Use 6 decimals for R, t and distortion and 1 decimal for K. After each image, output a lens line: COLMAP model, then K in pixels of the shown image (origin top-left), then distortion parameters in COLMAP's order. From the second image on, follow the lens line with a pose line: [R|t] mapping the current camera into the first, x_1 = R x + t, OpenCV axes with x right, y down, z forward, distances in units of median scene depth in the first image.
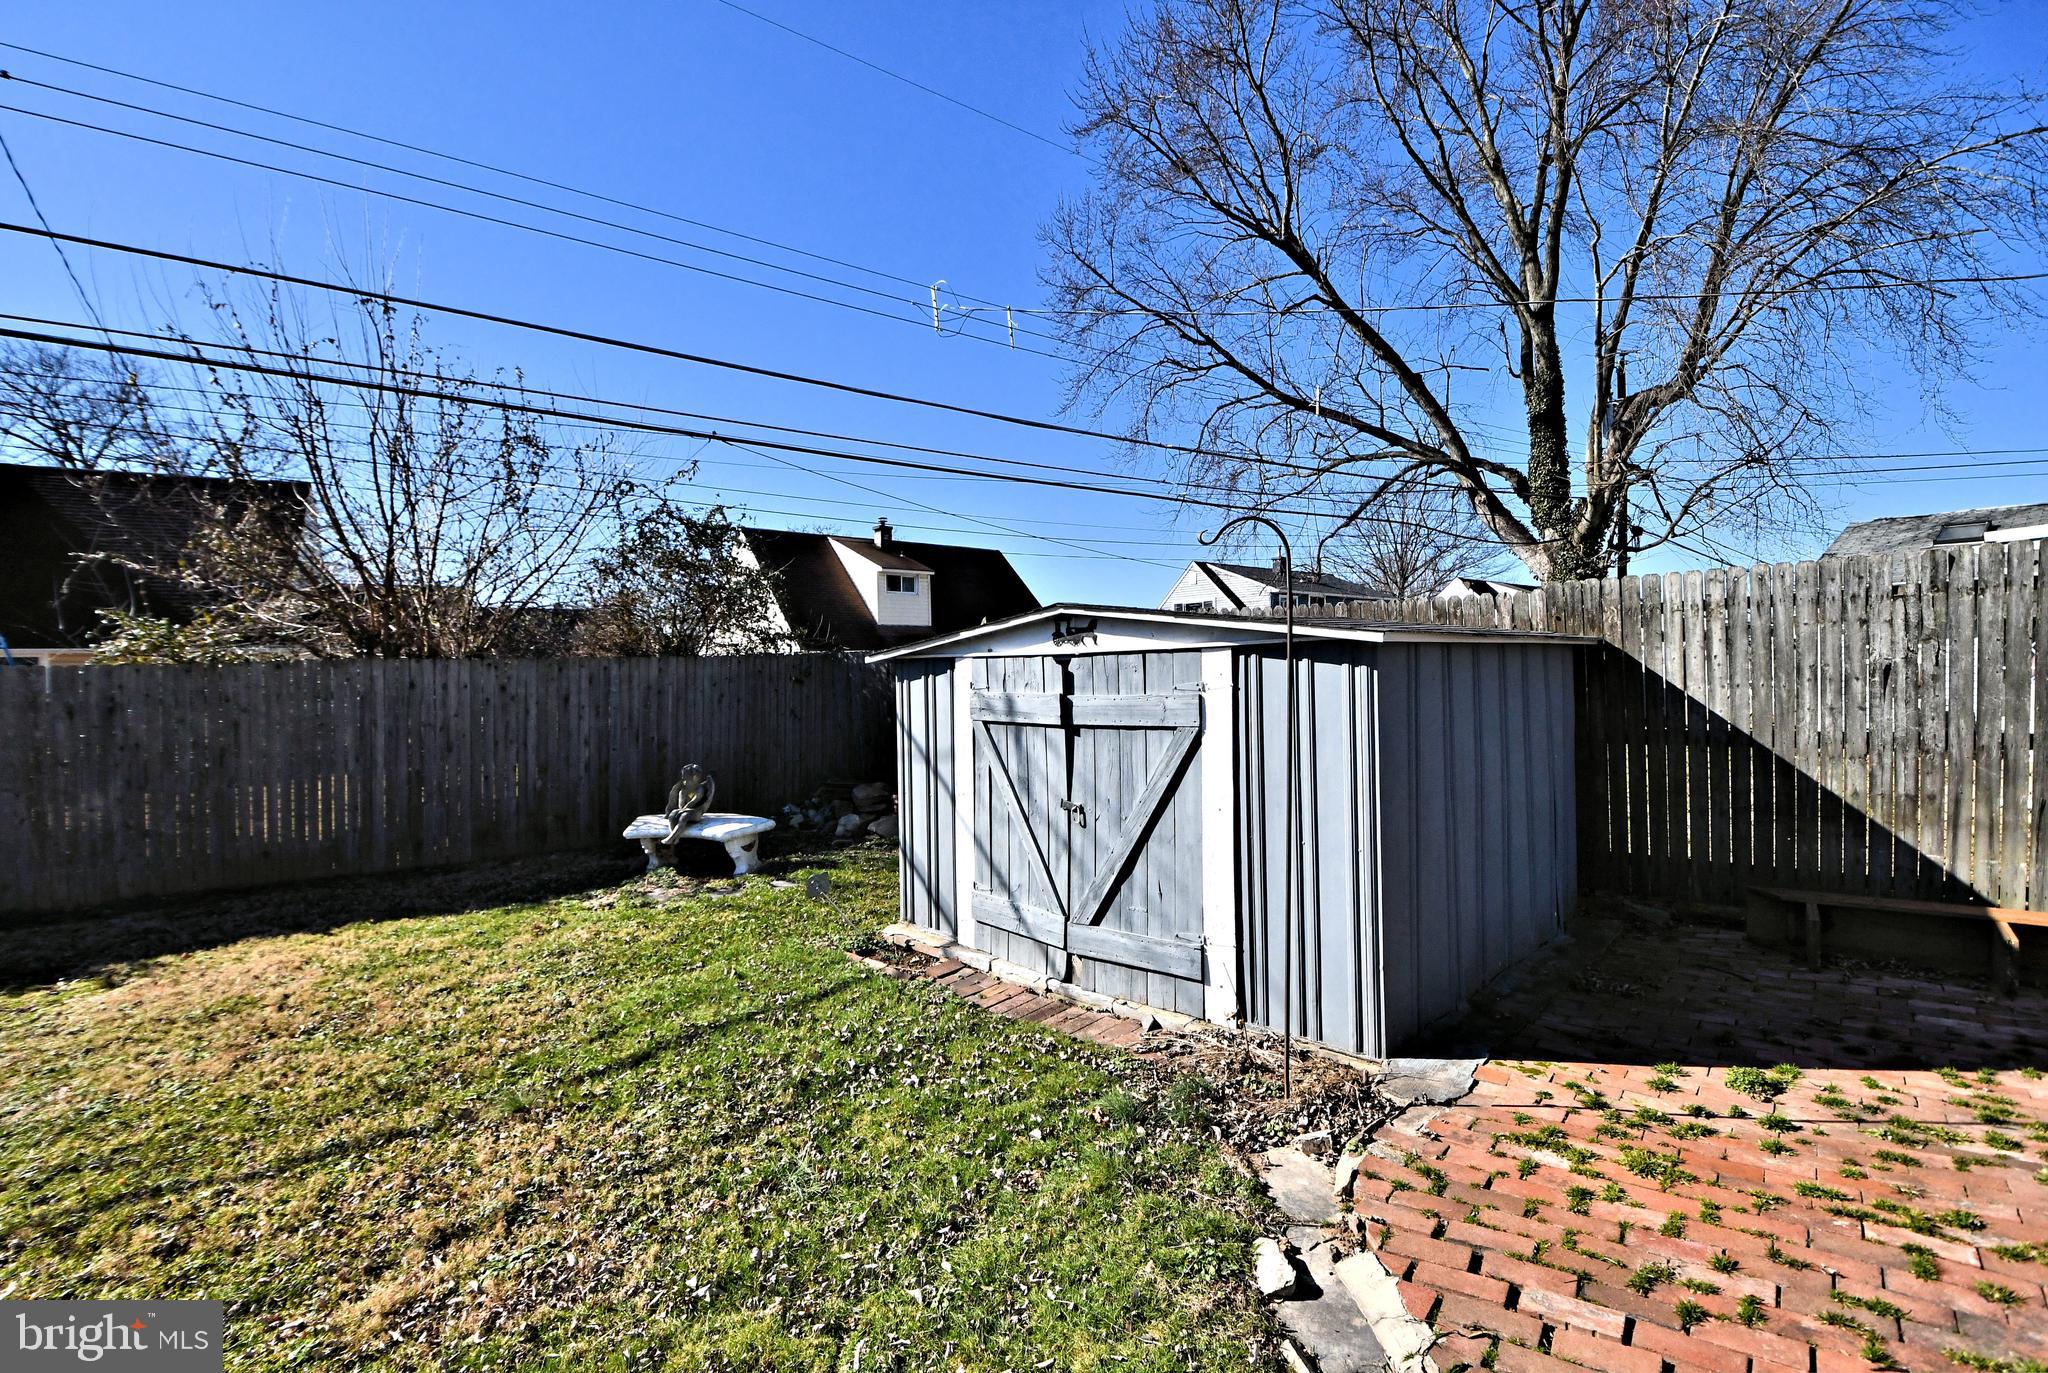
lens RADIAL K [[923.5, 0, 1024.0], [0, 923.5, 686.5], [0, 0, 1]] dist [-0.017695, -0.000475]
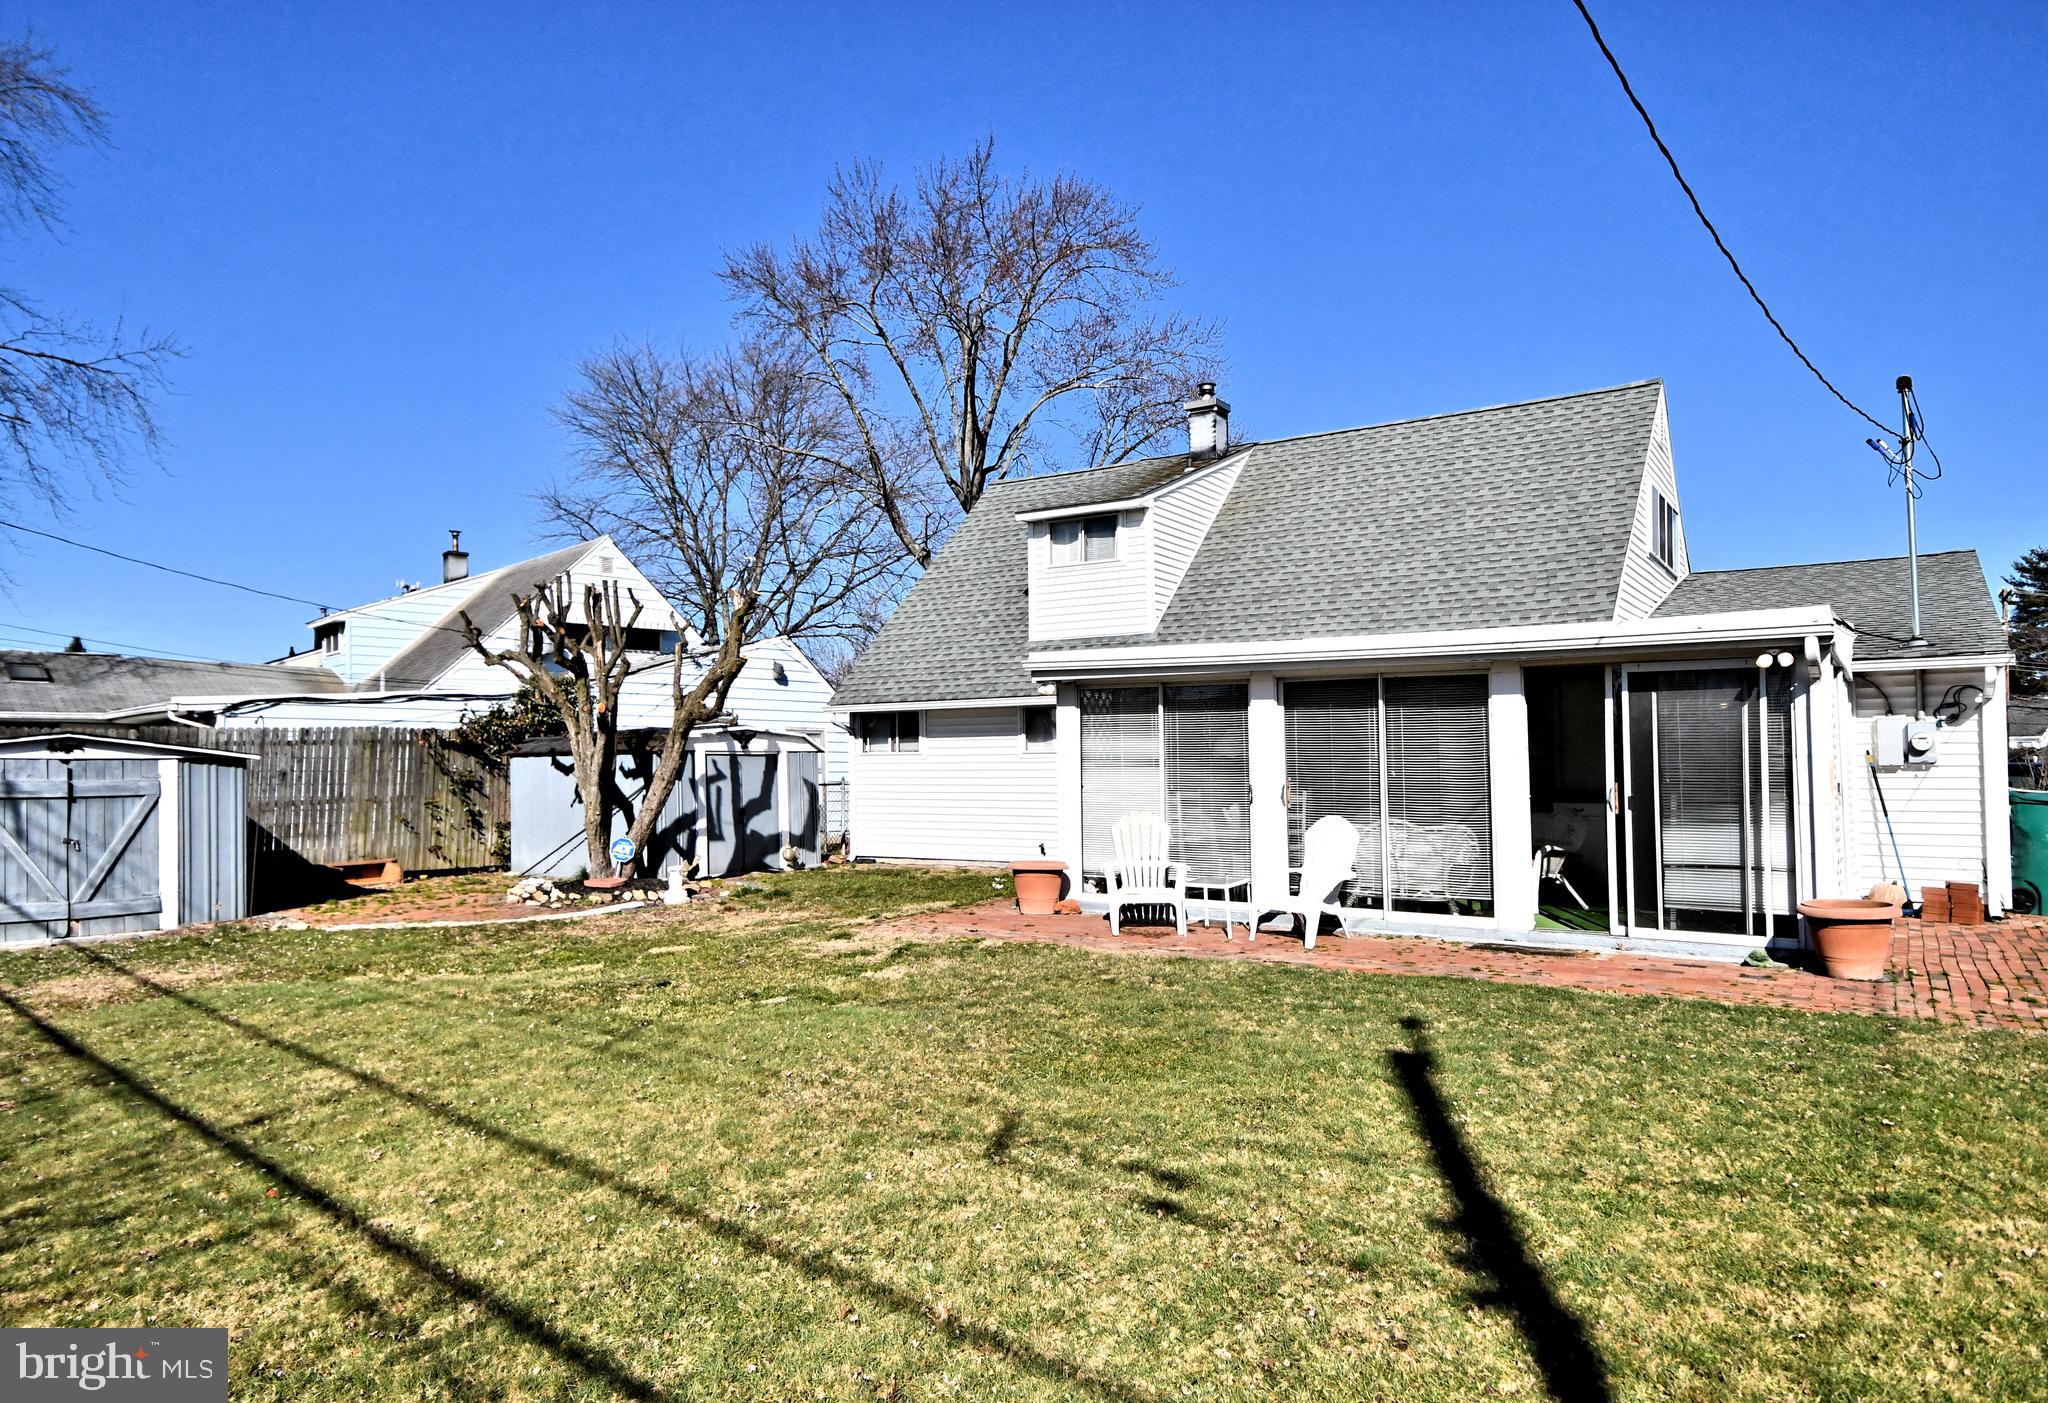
lens RADIAL K [[1381.8, 0, 997.0], [0, 1381.8, 737.2], [0, 0, 1]] dist [0.070933, 0.000809]
pose [[-0.036782, 0.043611, 0.998371, -2.534744], [0.019304, 0.998892, -0.042923, 0.070932], [-0.999137, 0.017694, -0.037583, -0.688876]]
